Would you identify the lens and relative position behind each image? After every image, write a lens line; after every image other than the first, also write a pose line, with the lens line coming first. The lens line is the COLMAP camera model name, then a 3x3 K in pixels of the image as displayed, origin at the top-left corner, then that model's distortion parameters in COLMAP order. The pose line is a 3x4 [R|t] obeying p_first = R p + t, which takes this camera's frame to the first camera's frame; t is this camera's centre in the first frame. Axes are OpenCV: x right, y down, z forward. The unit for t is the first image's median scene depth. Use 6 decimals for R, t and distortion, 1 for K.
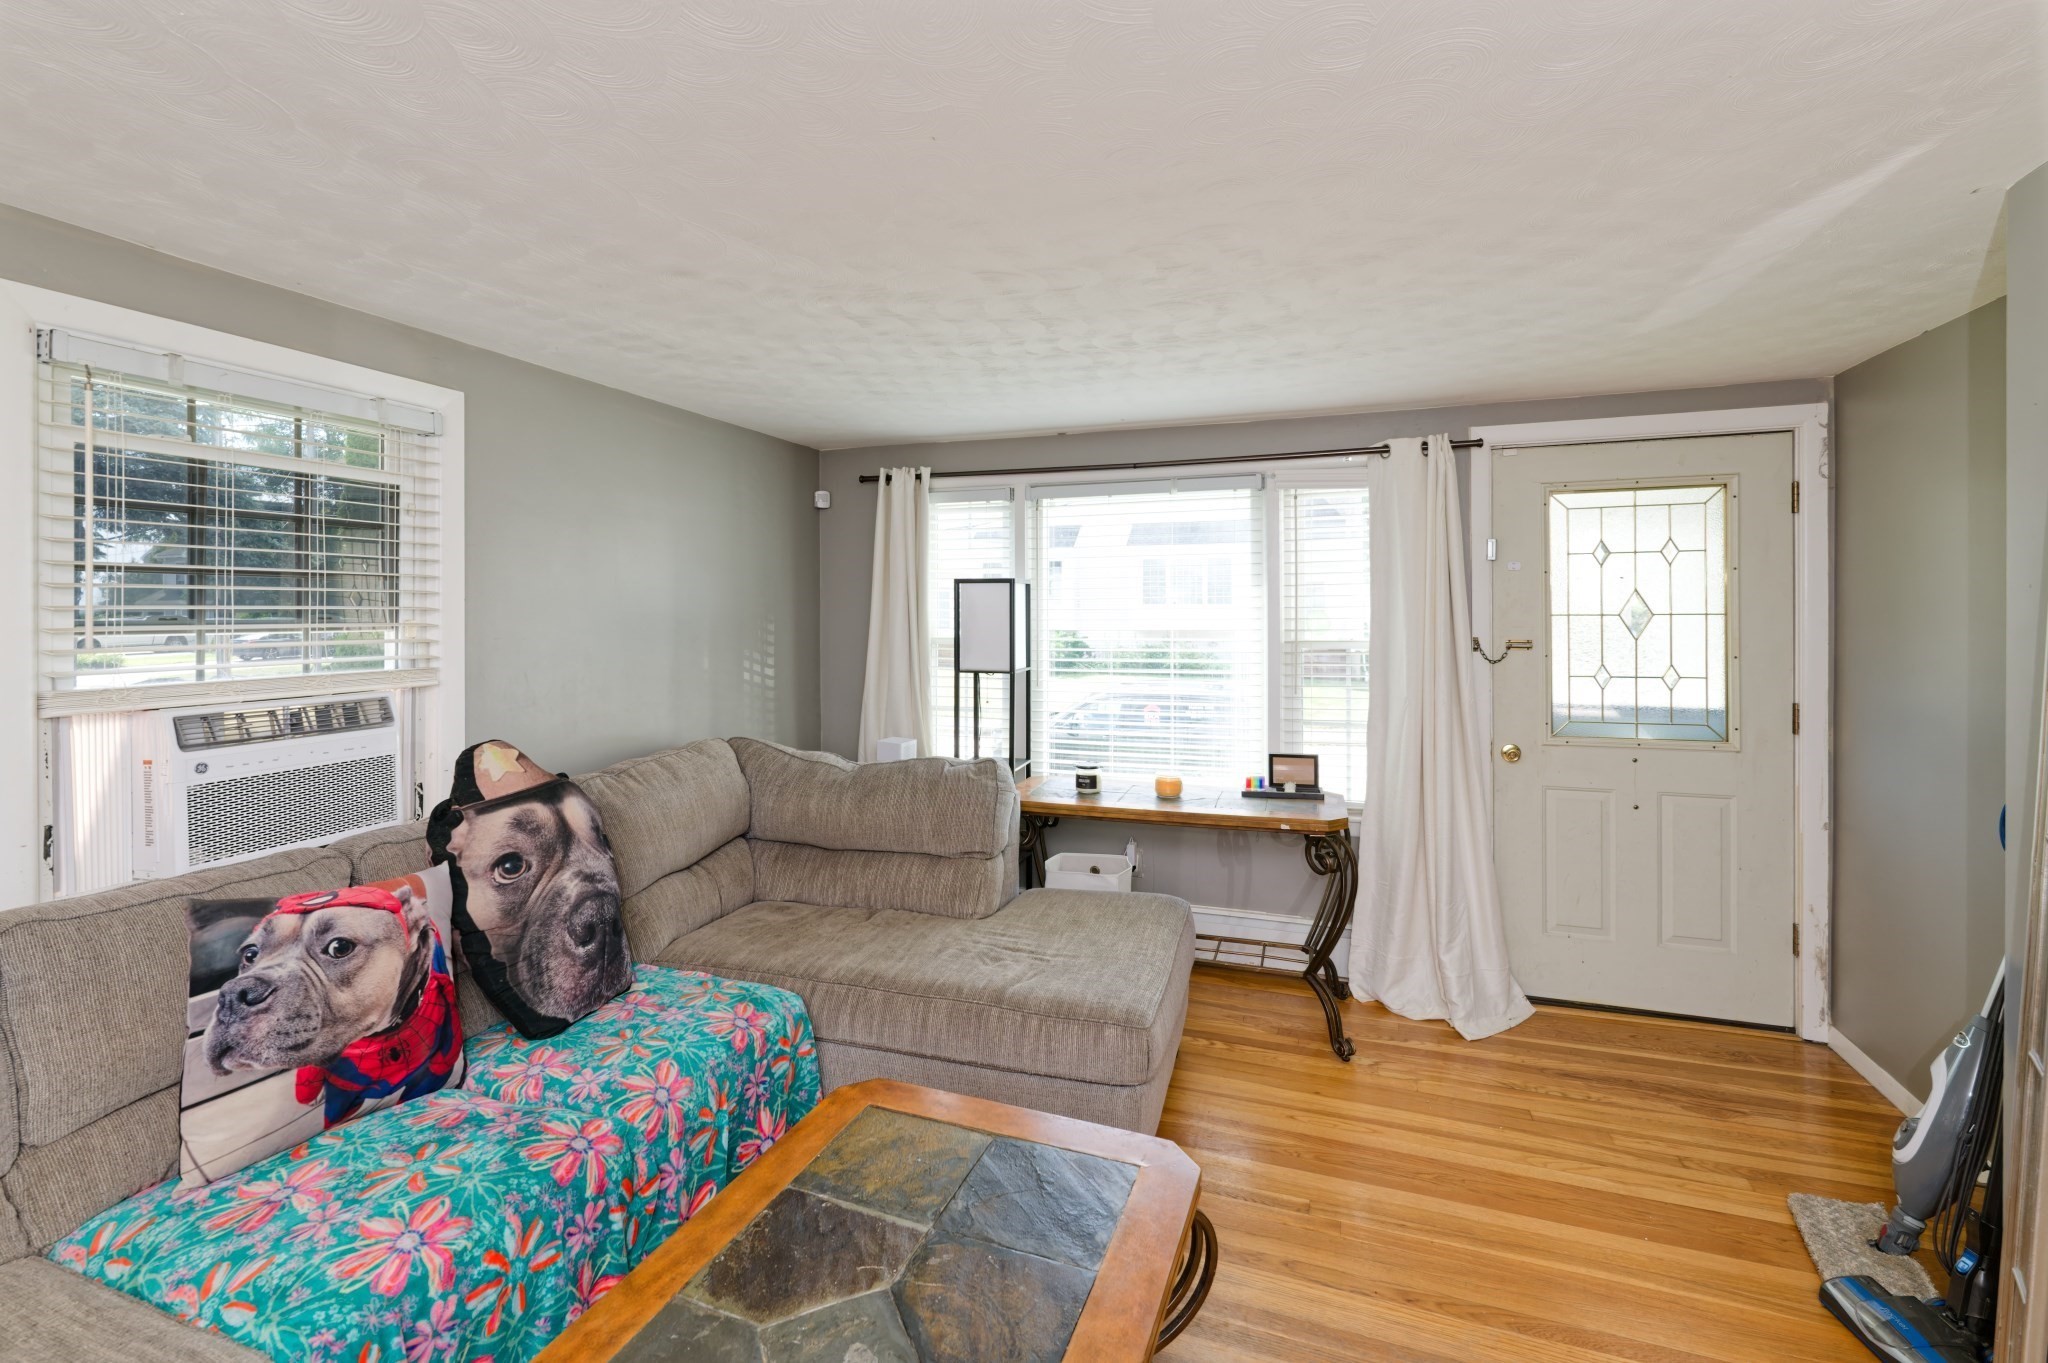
lens RADIAL K [[863.6, 0, 961.3], [0, 863.6, 609.6], [0, 0, 1]] dist [0.000746, -0.000631]
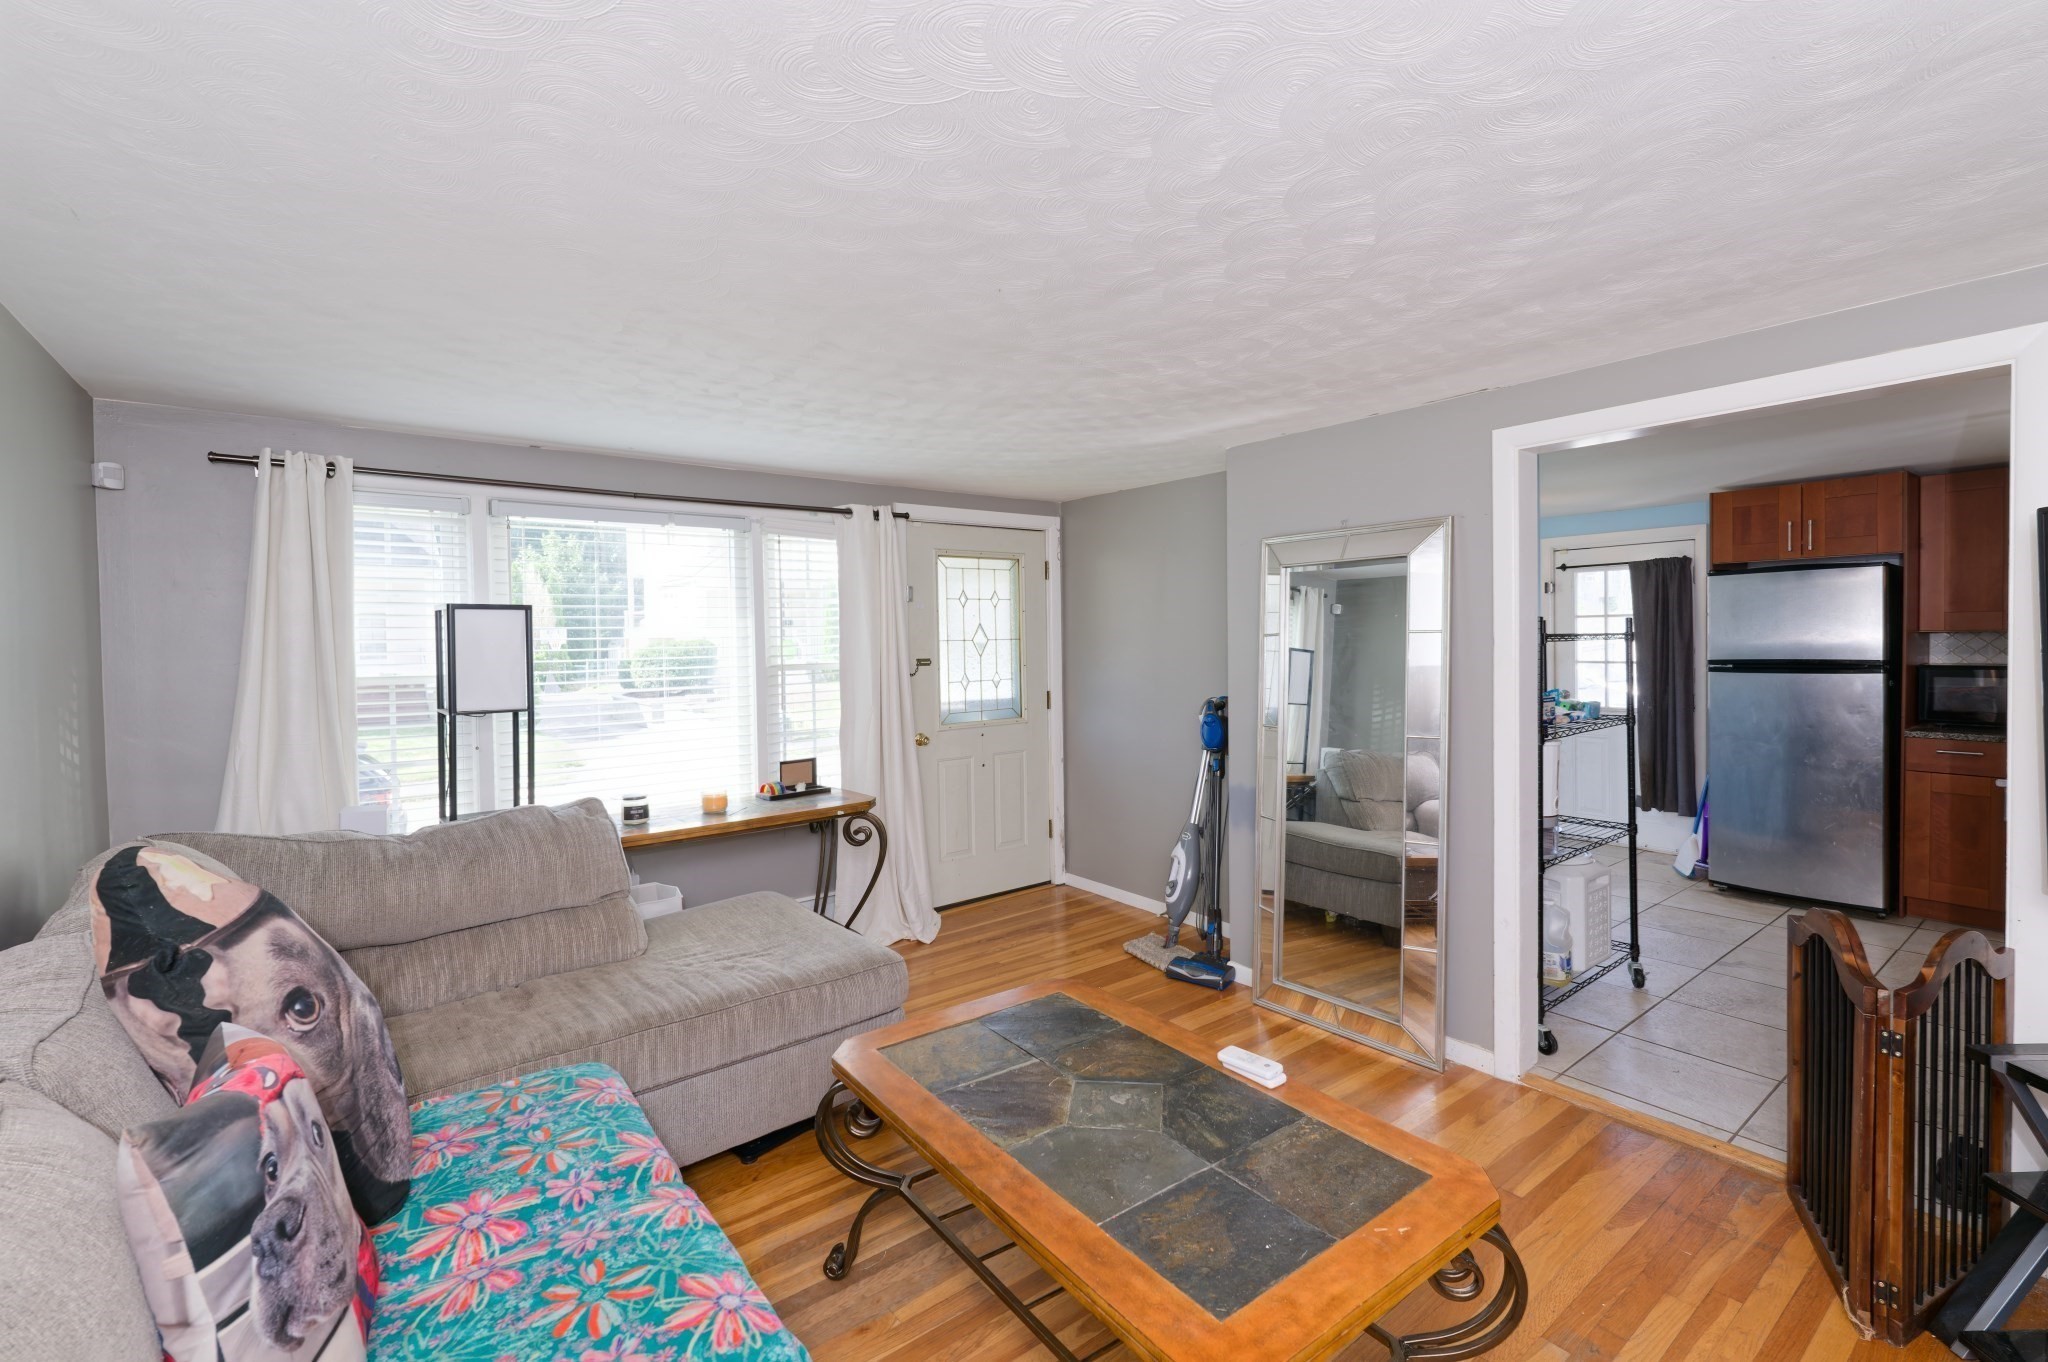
lens RADIAL K [[920.0, 0, 982.9], [0, 920.0, 649.9], [0, 0, 1]] dist [0.001071, -0.001854]
pose [[0.552357, -0.013781, 0.833494, -0.719109], [0.008740, 0.999904, 0.010740, 0.007007], [-0.833562, 0.001352, 0.552424, 0.118335]]
